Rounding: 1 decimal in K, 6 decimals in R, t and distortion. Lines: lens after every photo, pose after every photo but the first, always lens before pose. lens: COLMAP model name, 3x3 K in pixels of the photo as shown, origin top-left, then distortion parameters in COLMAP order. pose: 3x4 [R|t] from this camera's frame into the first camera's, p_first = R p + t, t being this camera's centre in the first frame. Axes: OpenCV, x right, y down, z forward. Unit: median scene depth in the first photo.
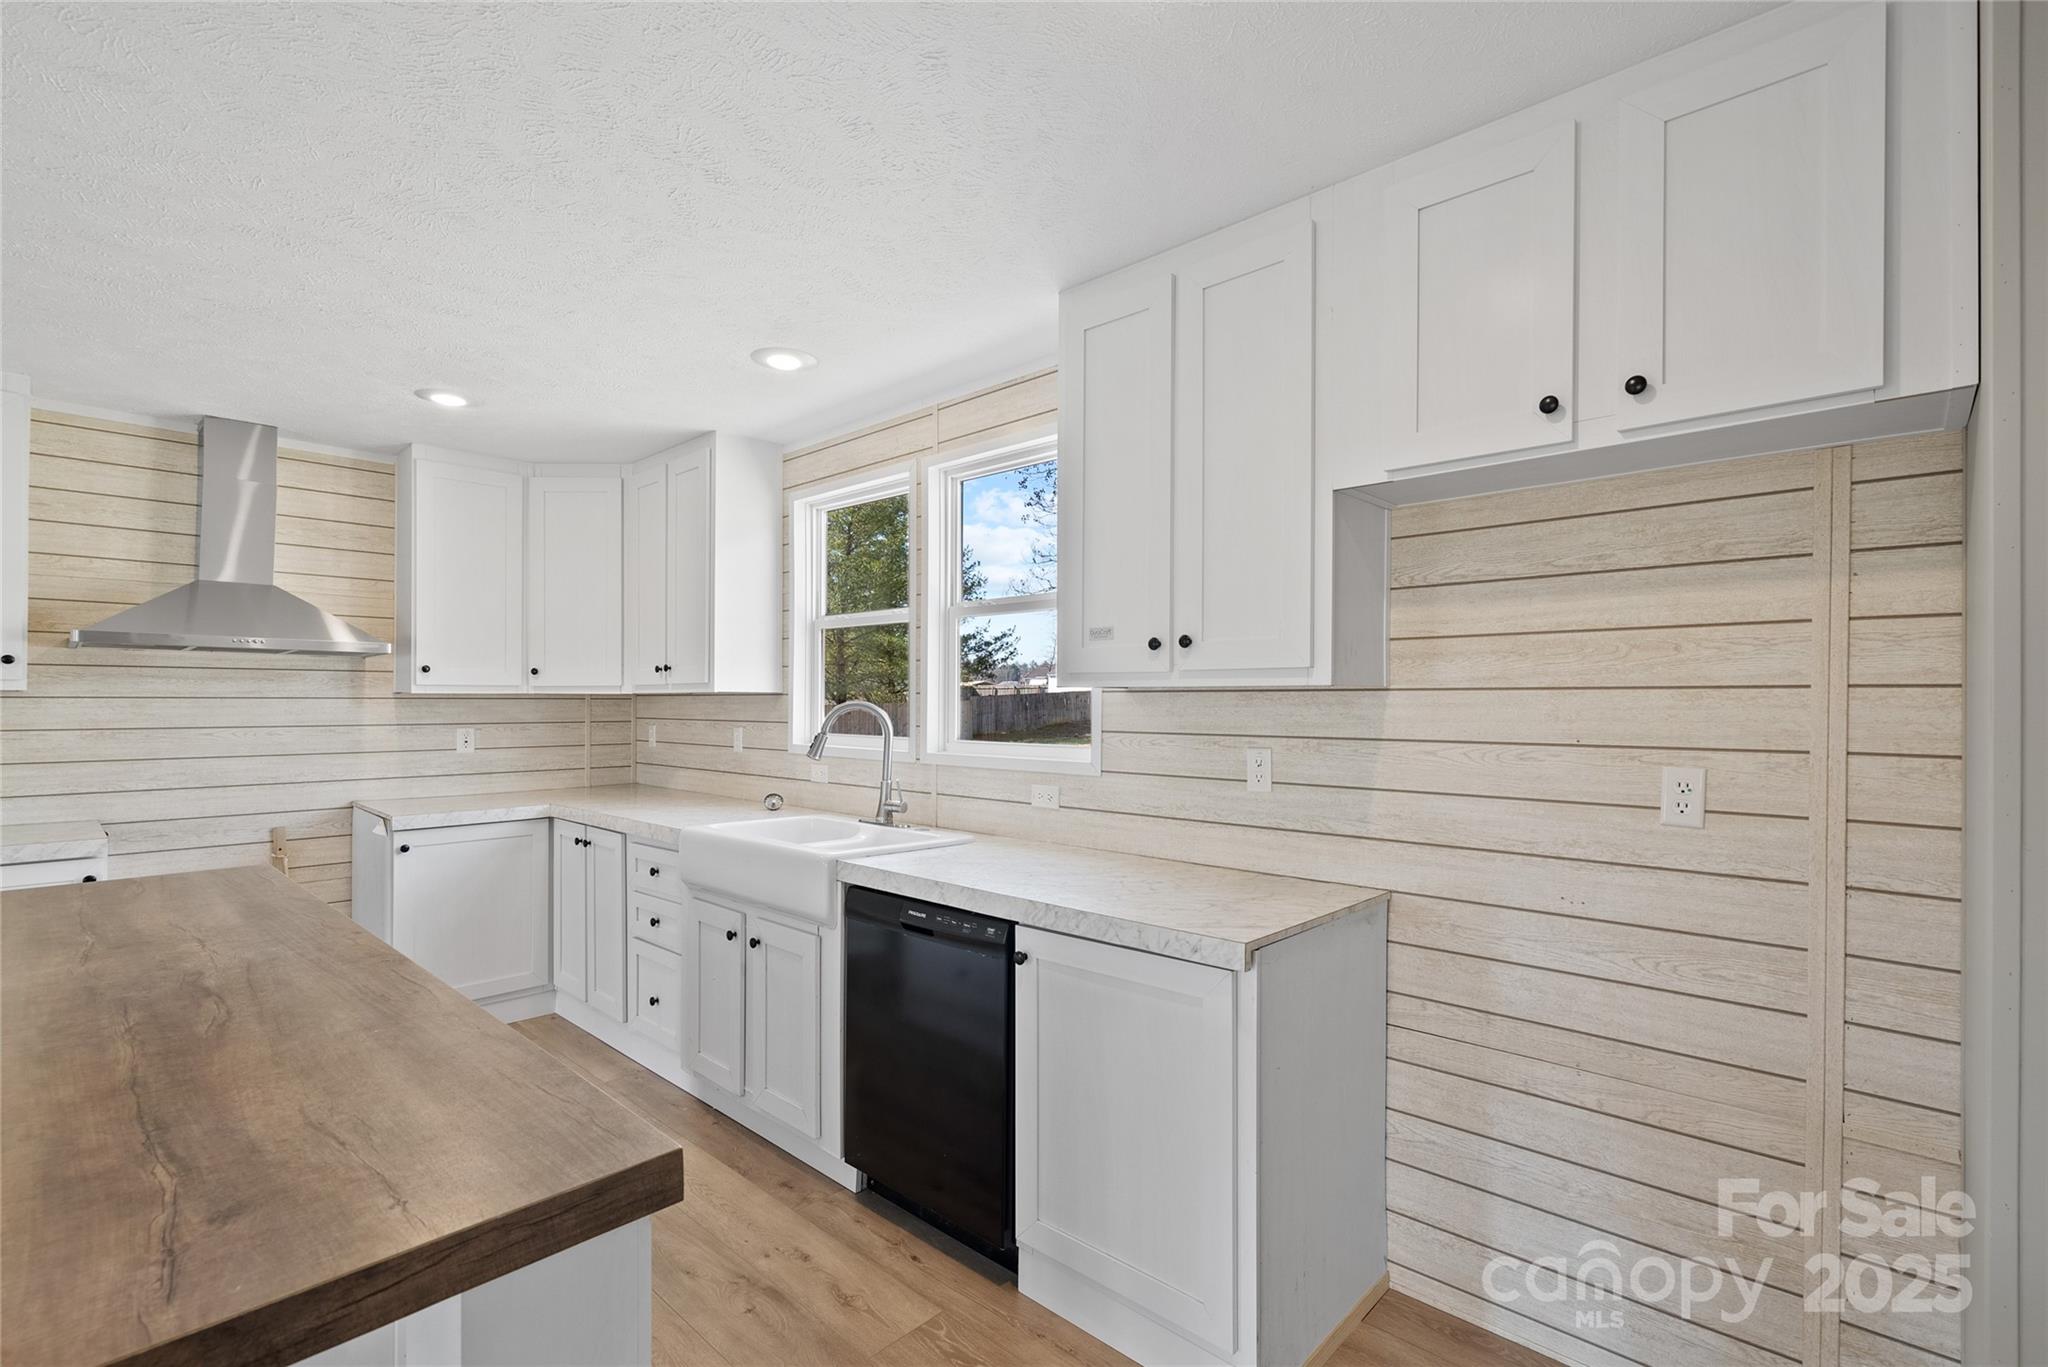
lens RADIAL K [[924.9, 0, 1028.6], [0, 924.9, 697.0], [0, 0, 1]] dist [-0.004245, 0.001852]
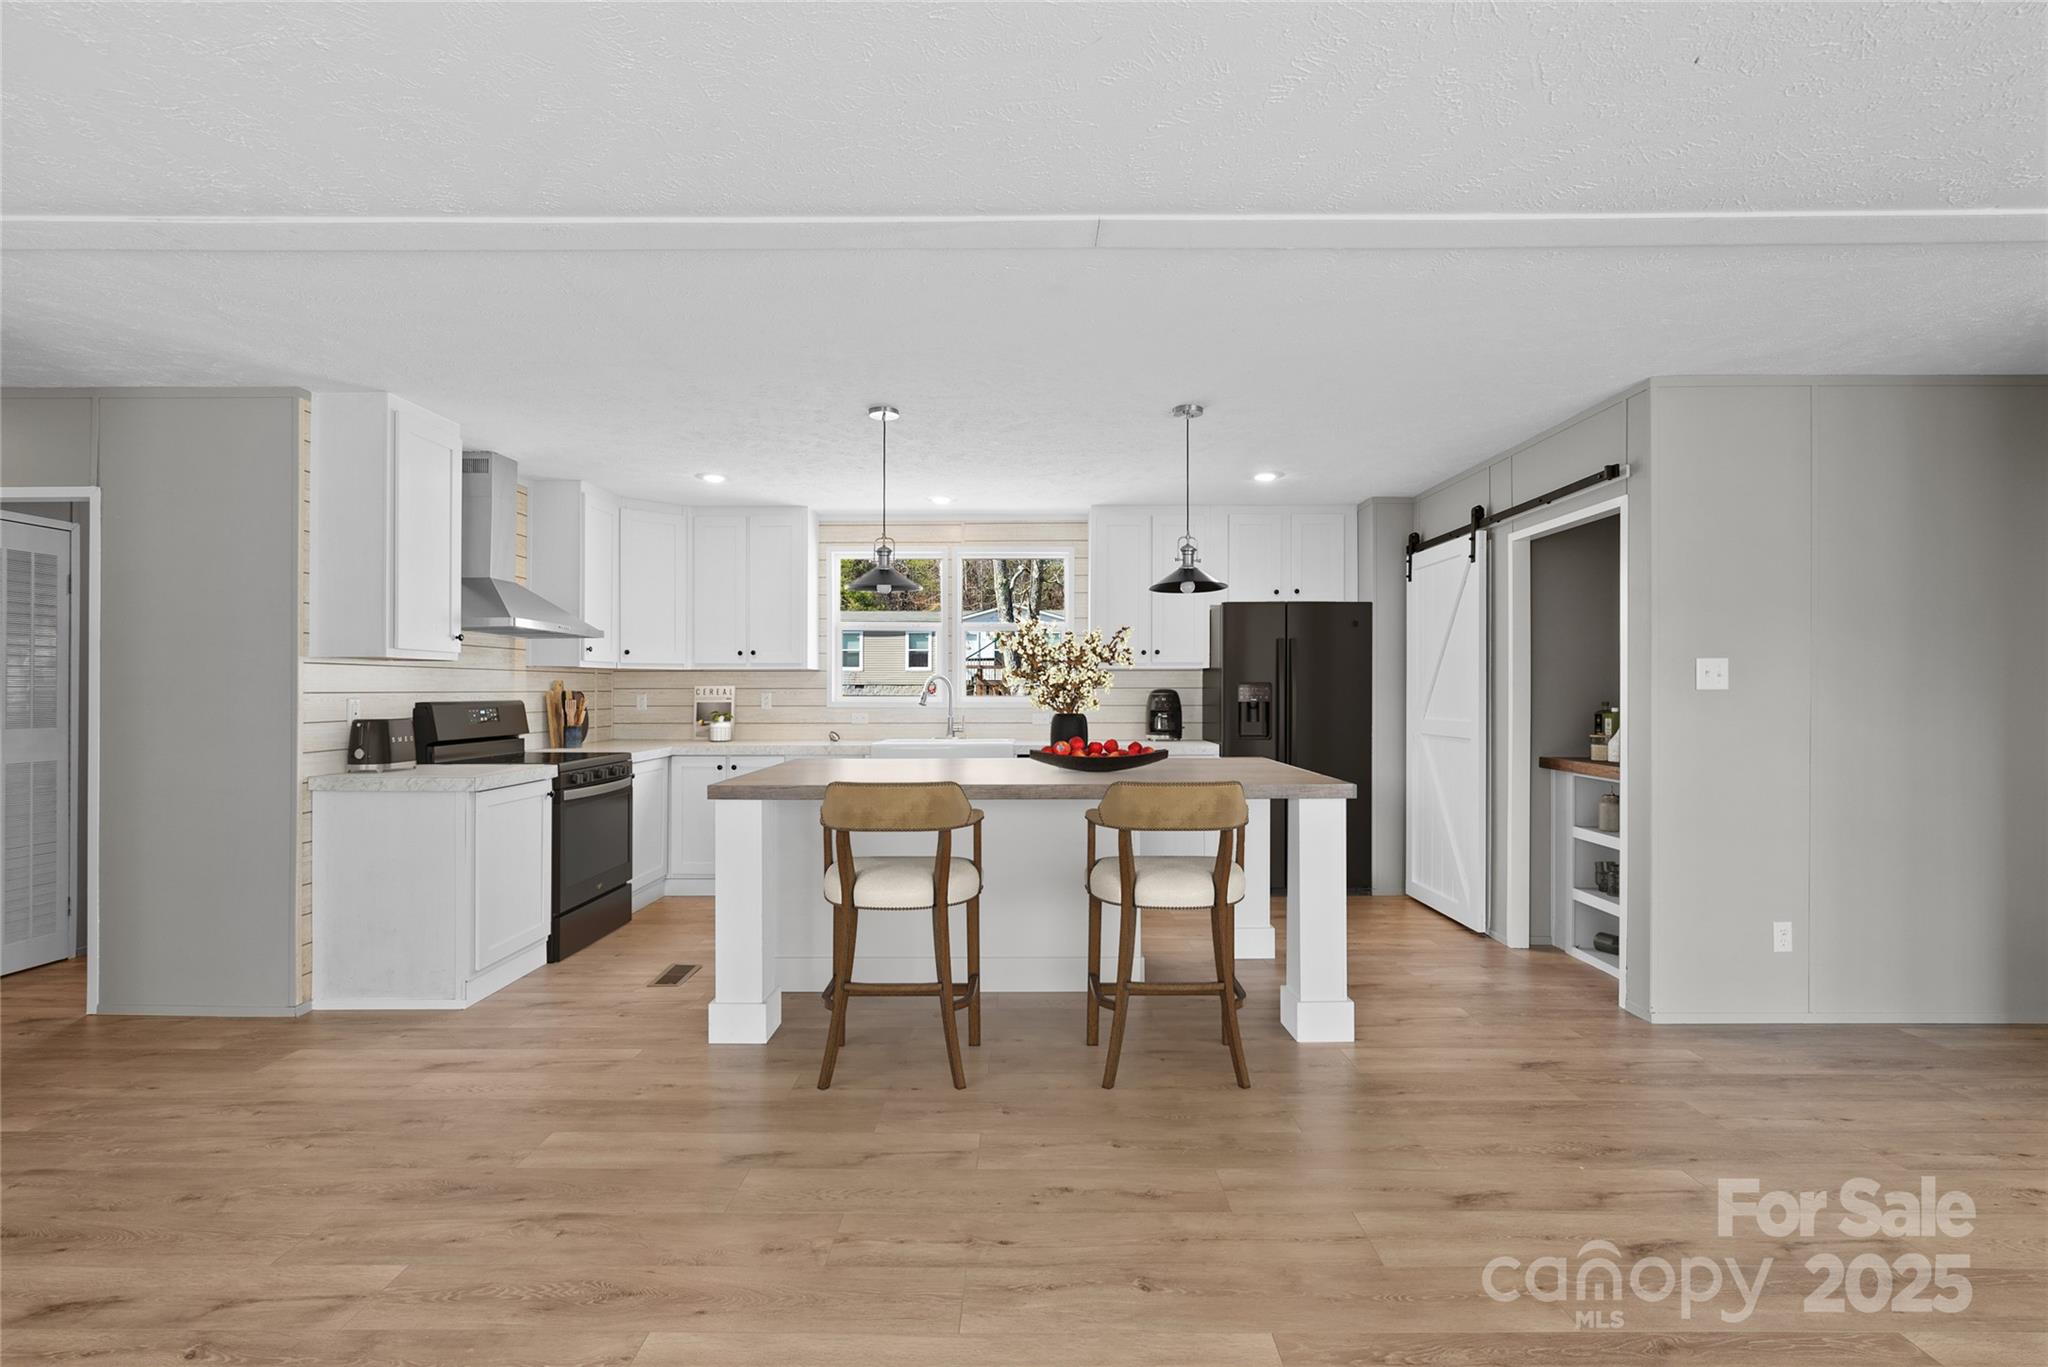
lens RADIAL K [[924.9, 0, 1029.0], [0, 924.9, 685.7], [0, 0, 1]] dist [-0.004245, 0.001852]
pose [[0.737458, 0.002177, 0.675390, -1.980516], [-0.001652, 0.999998, -0.001420, 0.043919], [-0.675391, -0.000069, 0.737459, -0.777782]]
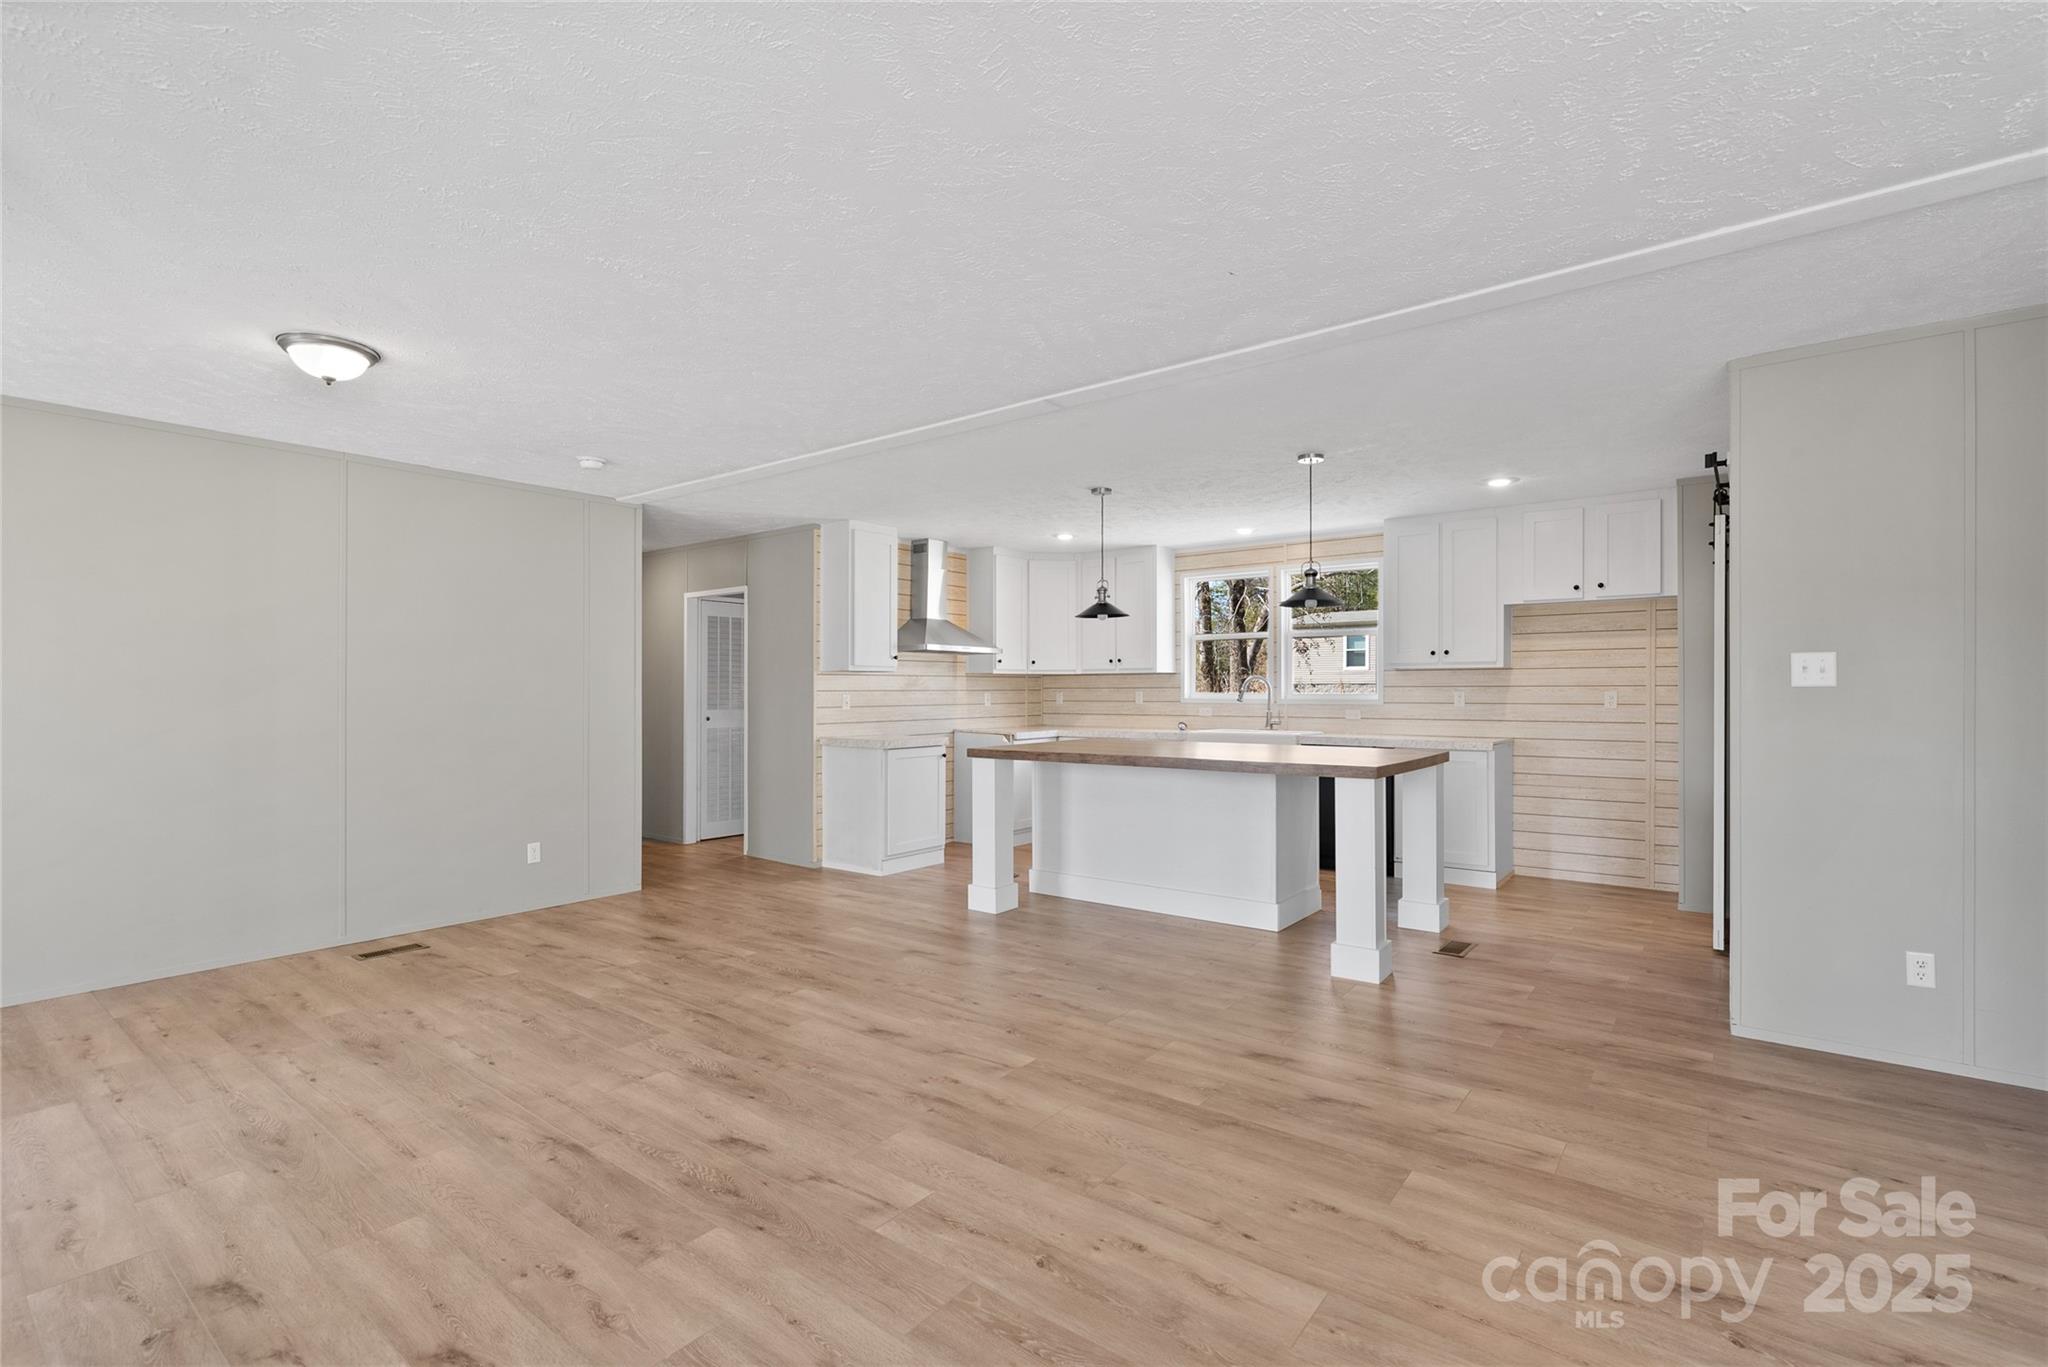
lens RADIAL K [[924.9, 0, 1033.3], [0, 924.9, 680.4], [0, 0, 1]] dist [-0.004245, 0.001852]
pose [[0.995591, -0.001985, 0.093775, -1.393686], [0.002578, 0.999977, -0.006207, 0.042600], [-0.093760, 0.006421, 0.995574, -1.761930]]
